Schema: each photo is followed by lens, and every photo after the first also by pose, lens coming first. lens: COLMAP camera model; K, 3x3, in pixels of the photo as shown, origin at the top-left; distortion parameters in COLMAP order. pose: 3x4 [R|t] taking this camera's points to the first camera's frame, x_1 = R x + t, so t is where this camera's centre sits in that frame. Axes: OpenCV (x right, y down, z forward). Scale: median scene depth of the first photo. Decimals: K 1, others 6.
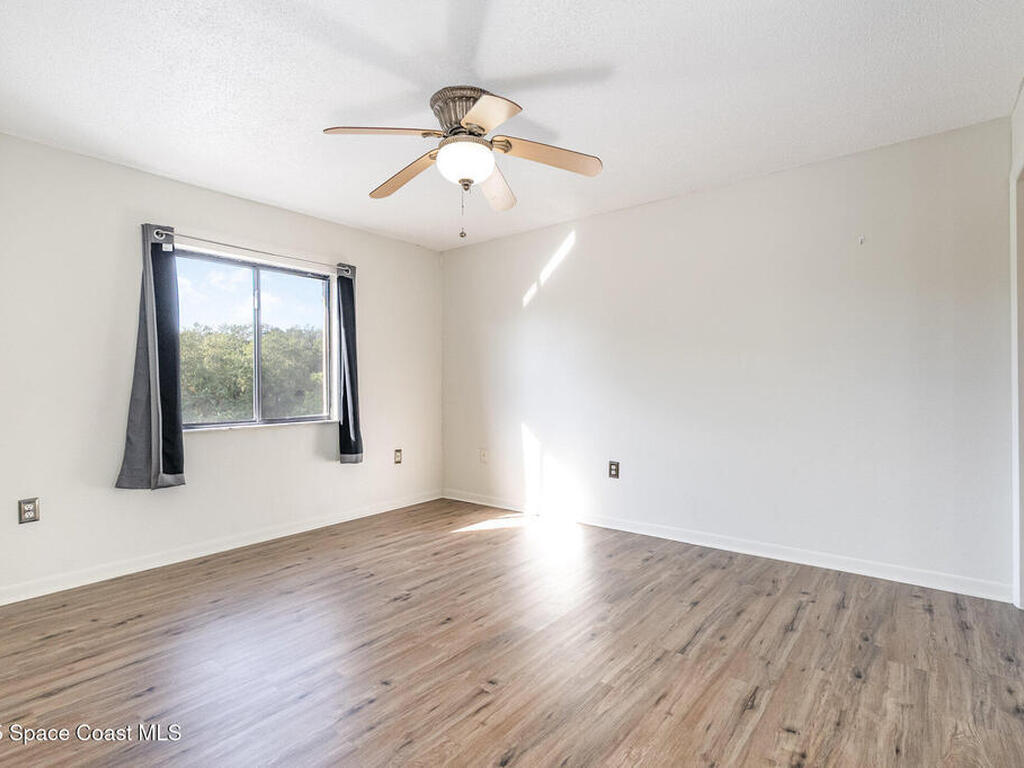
lens RADIAL K [[504.5, 0, 511.2], [0, 504.5, 385.7], [0, 0, 1]] dist [0.000359, 0.000139]
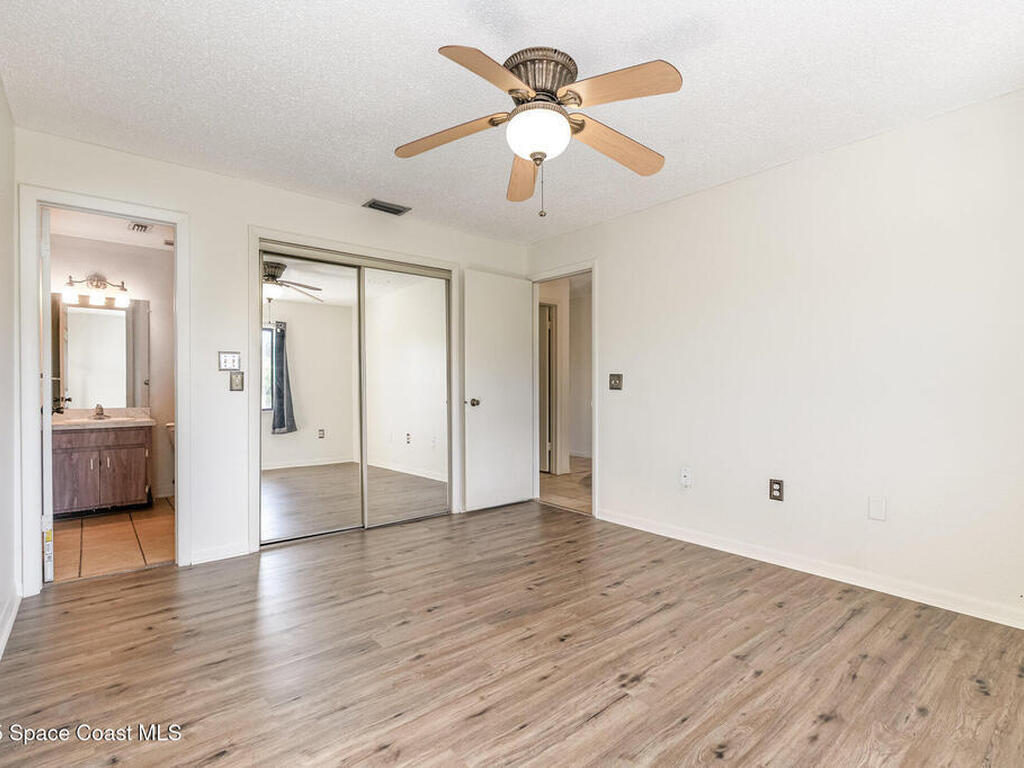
lens RADIAL K [[504.5, 0, 513.3], [0, 504.5, 386.0], [0, 0, 1]] dist [0.000359, 0.000139]
pose [[-0.980809, 0.009005, 0.194762, -0.221022], [0.008985, 0.999959, -0.000985, 0.005442], [-0.194763, 0.000784, -0.980850, 1.929348]]
